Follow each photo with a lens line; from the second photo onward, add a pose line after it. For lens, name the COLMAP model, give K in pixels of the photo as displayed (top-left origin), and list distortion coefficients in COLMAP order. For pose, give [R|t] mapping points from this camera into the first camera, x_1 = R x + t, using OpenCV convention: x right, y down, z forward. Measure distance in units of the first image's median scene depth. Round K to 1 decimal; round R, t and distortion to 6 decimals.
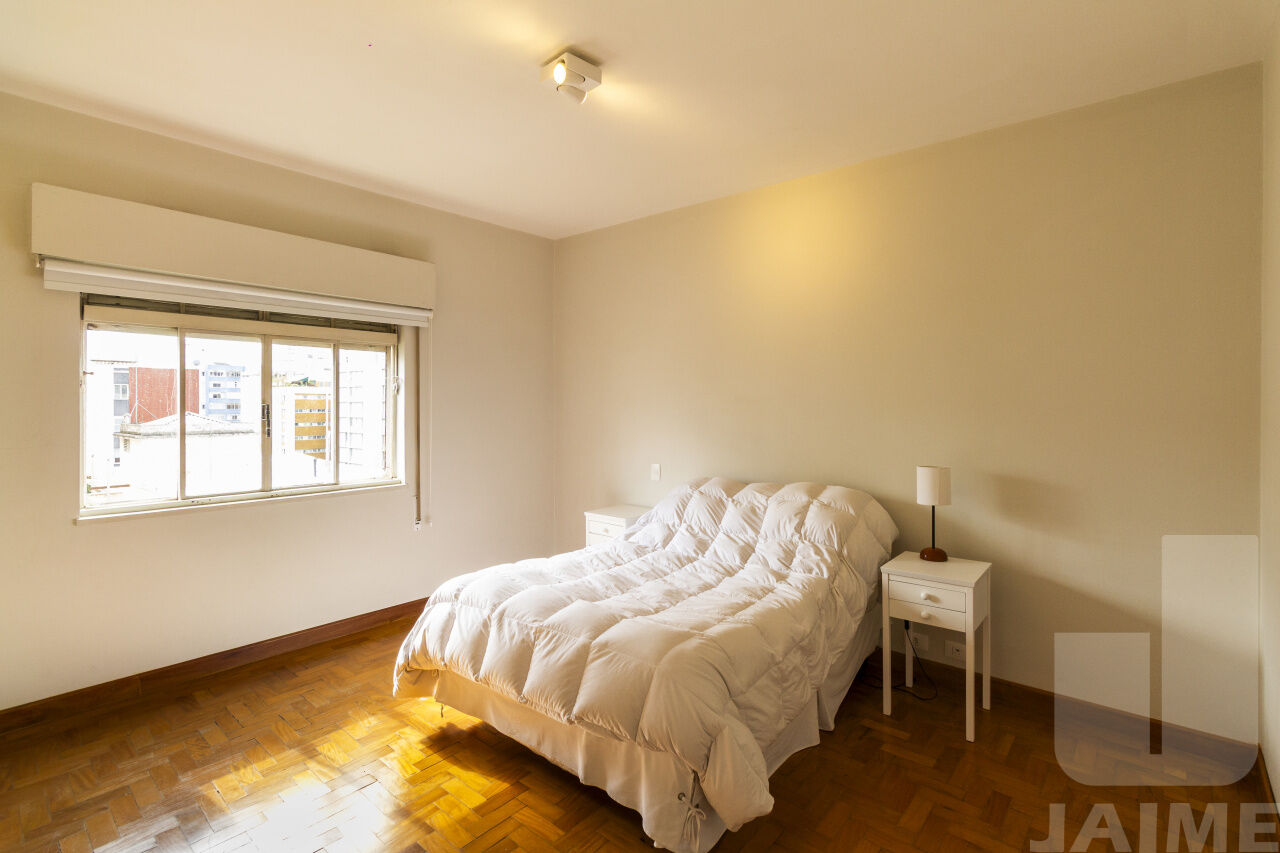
lens RADIAL K [[608.6, 0, 638.9], [0, 608.6, 403.7], [0, 0, 1]] dist [0.001439, 0.000325]
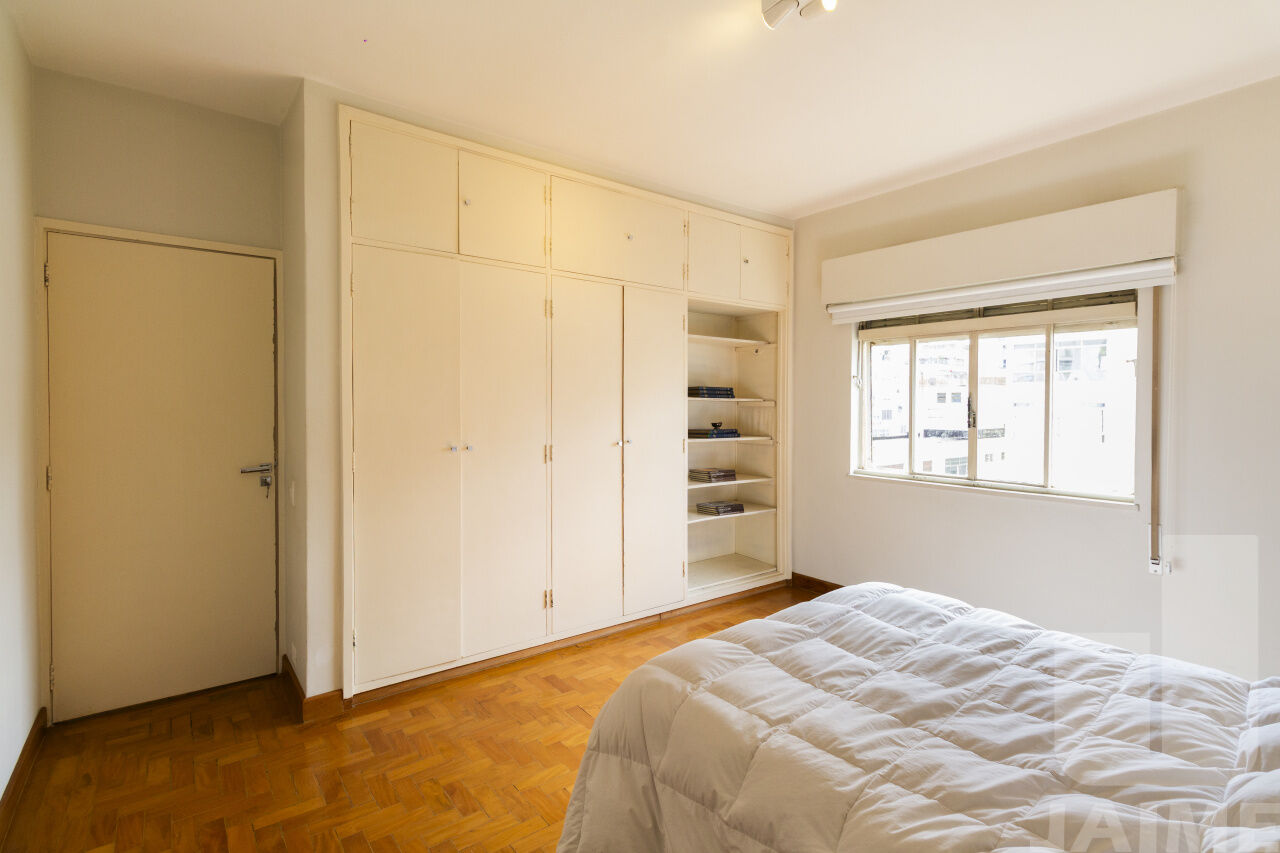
lens RADIAL K [[608.6, 0, 638.9], [0, 608.6, 403.7], [0, 0, 1]] dist [0.001439, 0.000325]
pose [[-0.212455, 0.006544, -0.977149, 0.527420], [0.004468, 0.999974, 0.005726, 0.003688], [0.977161, -0.003150, -0.212479, 0.651476]]
